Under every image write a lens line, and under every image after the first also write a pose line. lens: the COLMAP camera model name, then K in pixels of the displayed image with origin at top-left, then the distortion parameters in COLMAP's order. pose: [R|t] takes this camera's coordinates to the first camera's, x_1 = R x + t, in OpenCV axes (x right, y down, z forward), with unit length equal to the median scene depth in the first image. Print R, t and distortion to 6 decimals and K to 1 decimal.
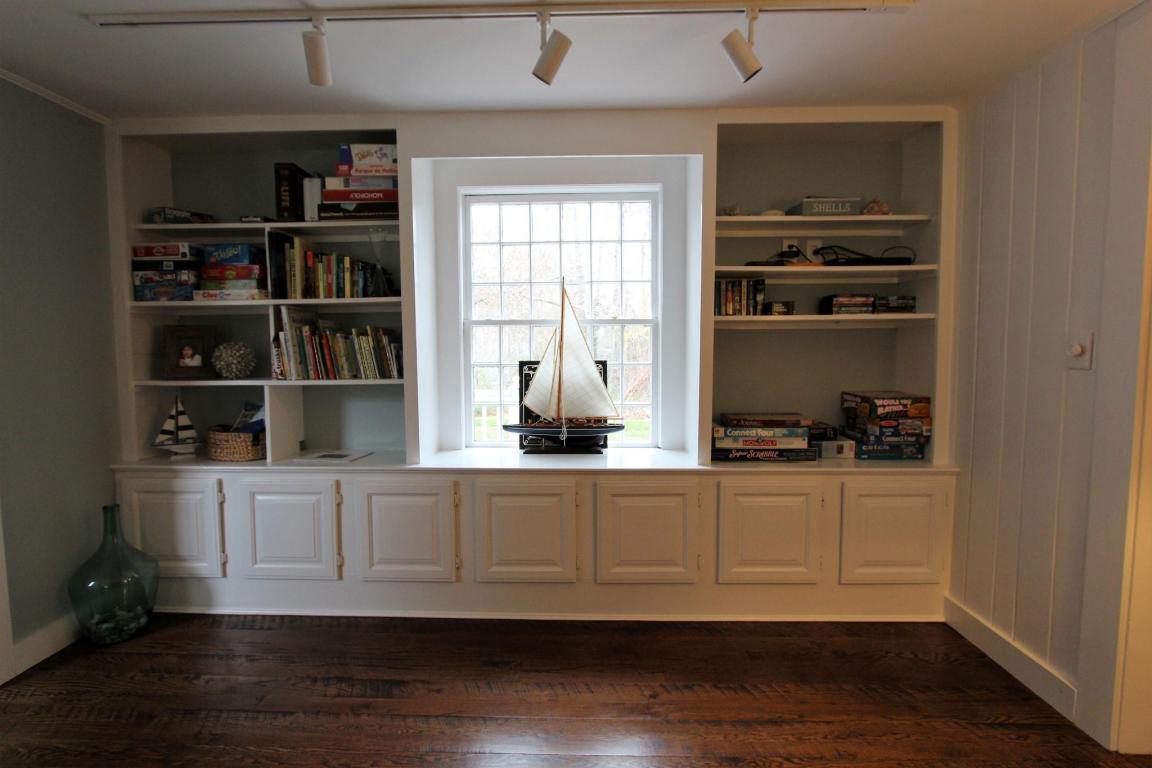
lens RADIAL K [[530.7, 0, 570.9], [0, 530.7, 383.9], [0, 0, 1]] dist [-0.020293, 0.003474]
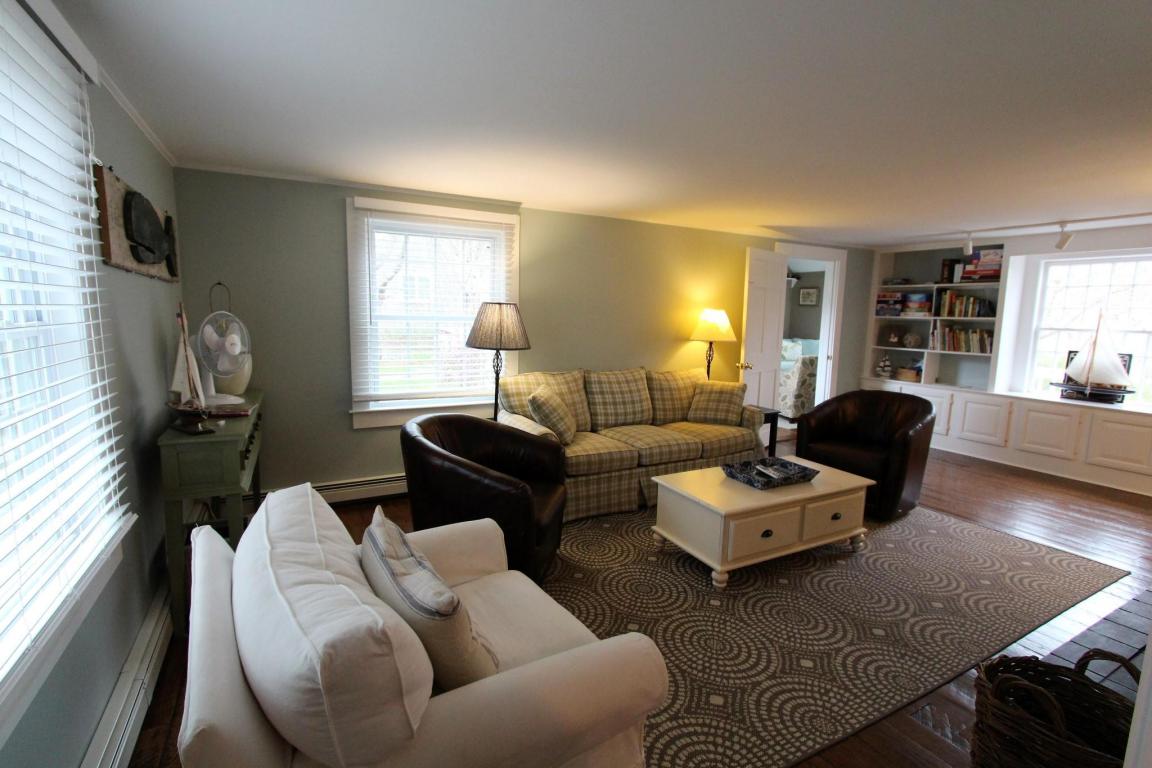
lens RADIAL K [[530.7, 0, 565.9], [0, 530.7, 382.9], [0, 0, 1]] dist [-0.020293, 0.003474]
pose [[0.490432, 0.131951, -0.861432, 0.713645], [-0.079664, 0.991120, 0.106462, 0.018247], [0.867831, 0.016413, 0.496589, -1.632348]]
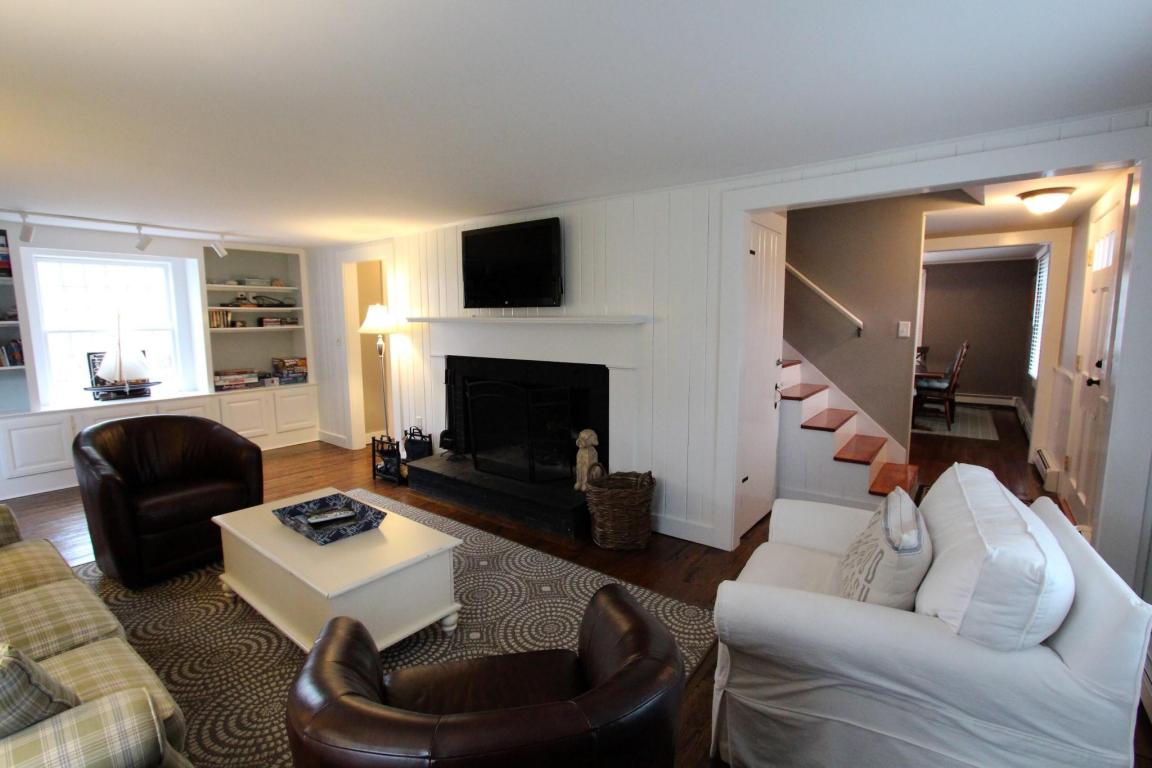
lens RADIAL K [[530.7, 0, 575.0], [0, 530.7, 383.5], [0, 0, 1]] dist [-0.020293, 0.003474]
pose [[0.582644, -0.101075, 0.806418, -0.641786], [0.057004, 0.994875, 0.083510, 0.009823], [-0.810726, -0.002687, 0.585420, -1.559543]]
